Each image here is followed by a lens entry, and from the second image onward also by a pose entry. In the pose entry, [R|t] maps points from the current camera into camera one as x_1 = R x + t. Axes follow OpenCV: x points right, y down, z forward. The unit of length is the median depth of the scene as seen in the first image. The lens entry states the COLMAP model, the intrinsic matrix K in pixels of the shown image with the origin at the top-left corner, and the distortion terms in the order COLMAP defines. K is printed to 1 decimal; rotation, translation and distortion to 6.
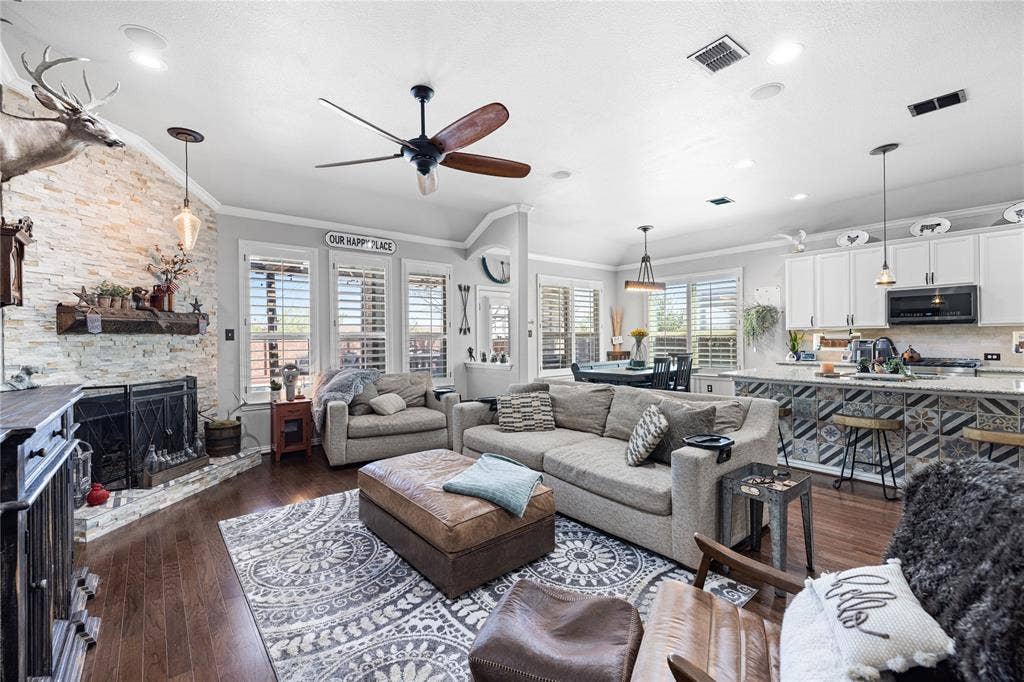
lens RADIAL K [[435.5, 0, 508.9], [0, 435.5, 337.8], [0, 0, 1]] dist [0.002088, -0.000048]
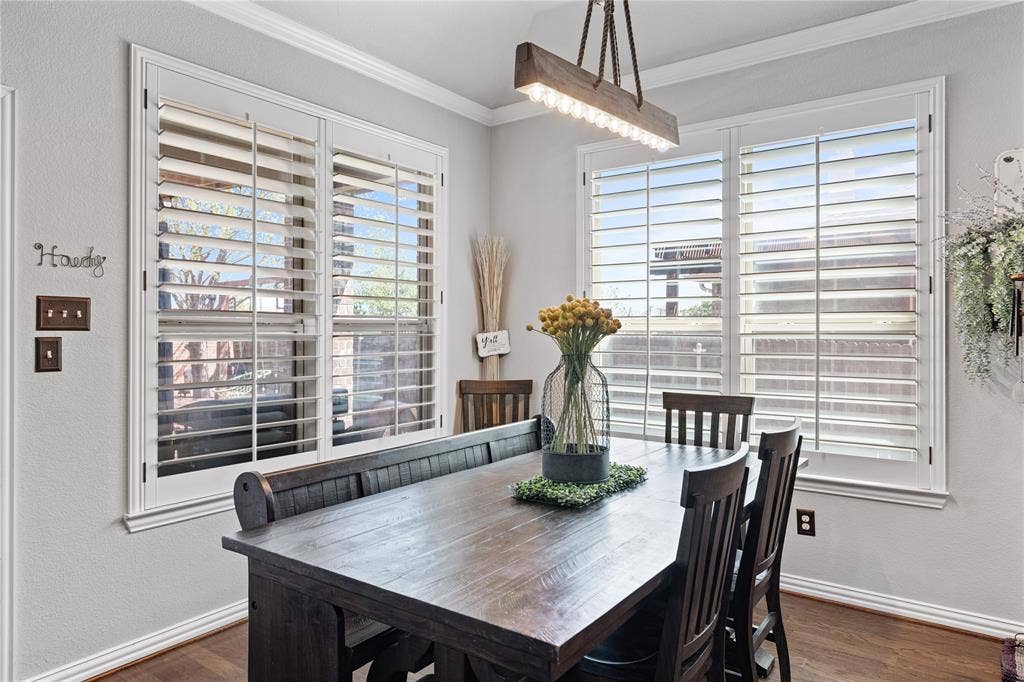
lens RADIAL K [[655.8, 0, 510.4], [0, 655.8, 332.4], [0, 0, 1]] dist [0.002674, 0.000676]
pose [[0.970052, 0.010928, 0.242651, 0.231989], [-0.010961, 0.999939, -0.001214, -0.003674], [-0.242650, -0.001482, 0.970113, 0.851534]]
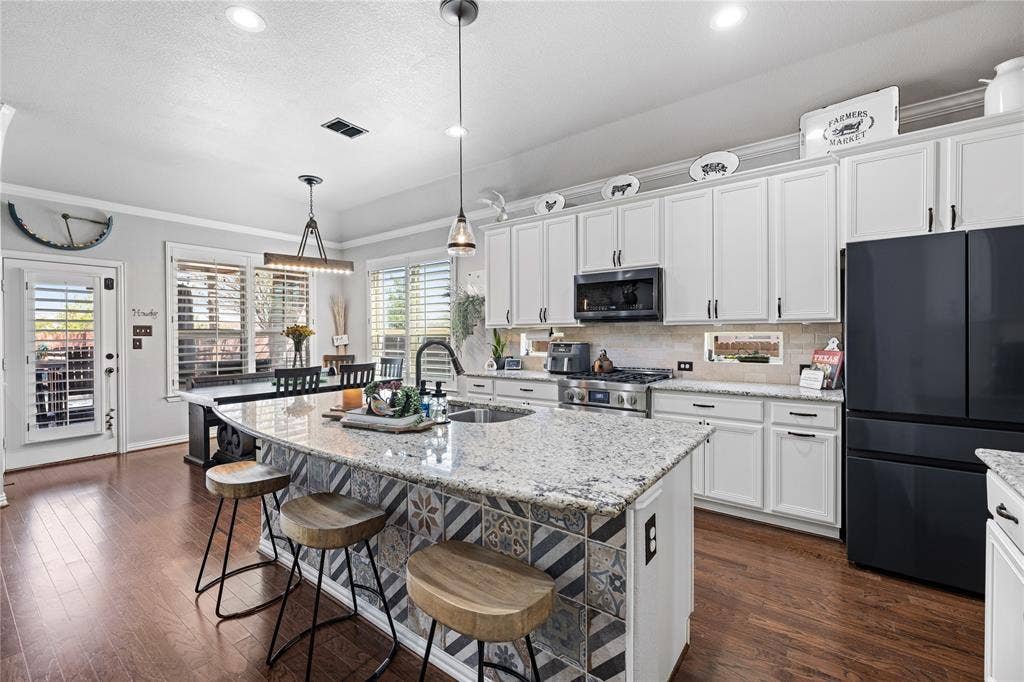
lens RADIAL K [[432.0, 0, 512.0], [0, 432.0, 341.0], [0, 0, 1]] dist [0.001108, -0.000004]
pose [[0.972107, 0.001216, 0.234536, 0.571792], [-0.004295, 0.999911, 0.012620, -0.006624], [-0.234500, -0.013275, 0.972026, 0.311708]]
